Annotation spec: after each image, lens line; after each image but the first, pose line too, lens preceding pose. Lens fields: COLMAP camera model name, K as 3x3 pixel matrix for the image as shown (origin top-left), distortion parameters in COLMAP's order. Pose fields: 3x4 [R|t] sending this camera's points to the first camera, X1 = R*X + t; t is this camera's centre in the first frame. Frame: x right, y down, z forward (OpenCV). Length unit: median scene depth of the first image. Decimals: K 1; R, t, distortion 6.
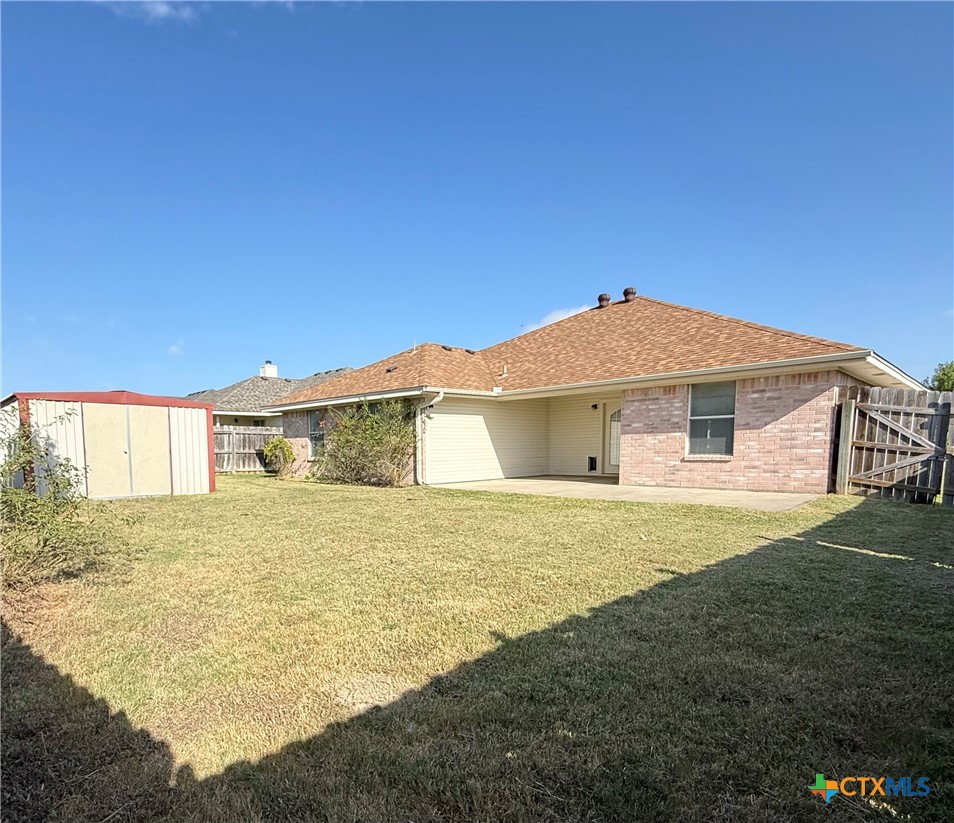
lens RADIAL K [[614.3, 0, 473.5], [0, 614.3, 411.0], [0, 0, 1]] dist [-0.002254, -0.000304]
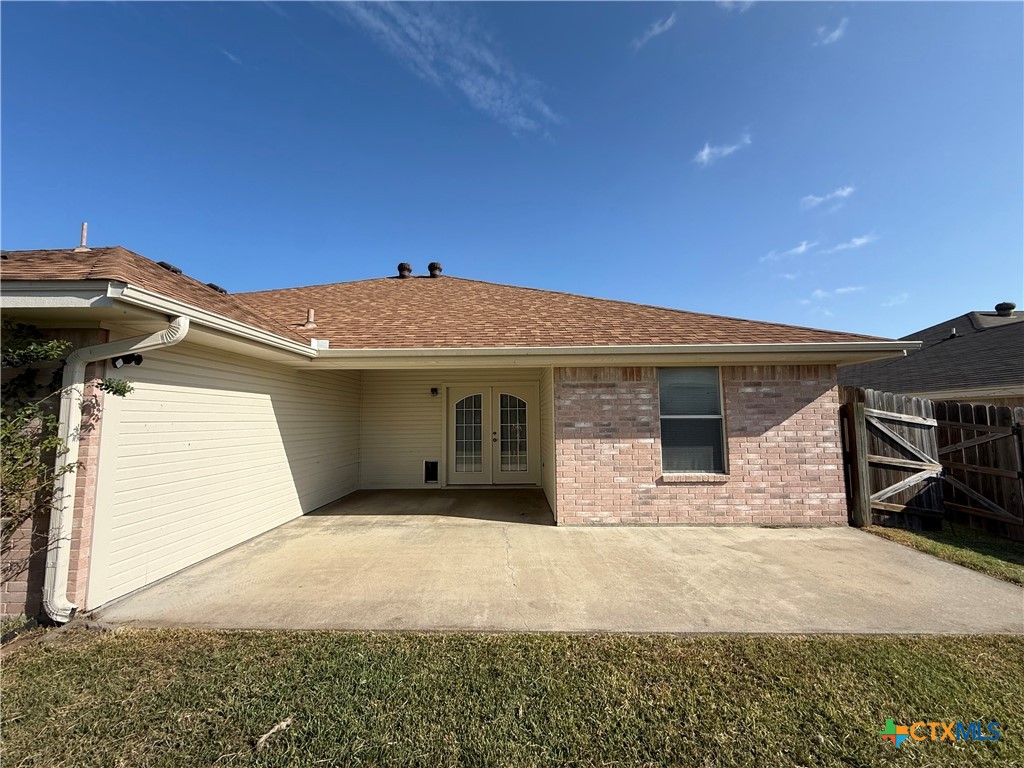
lens RADIAL K [[409.2, 0, 520.6], [0, 409.2, 387.1], [0, 0, 1]] dist [0.000339, -0.000369]
pose [[0.747997, 0.070458, 0.659952, -0.062702], [-0.051393, 0.997512, -0.048247, 0.008368], [-0.661710, 0.002171, 0.749757, 0.759178]]
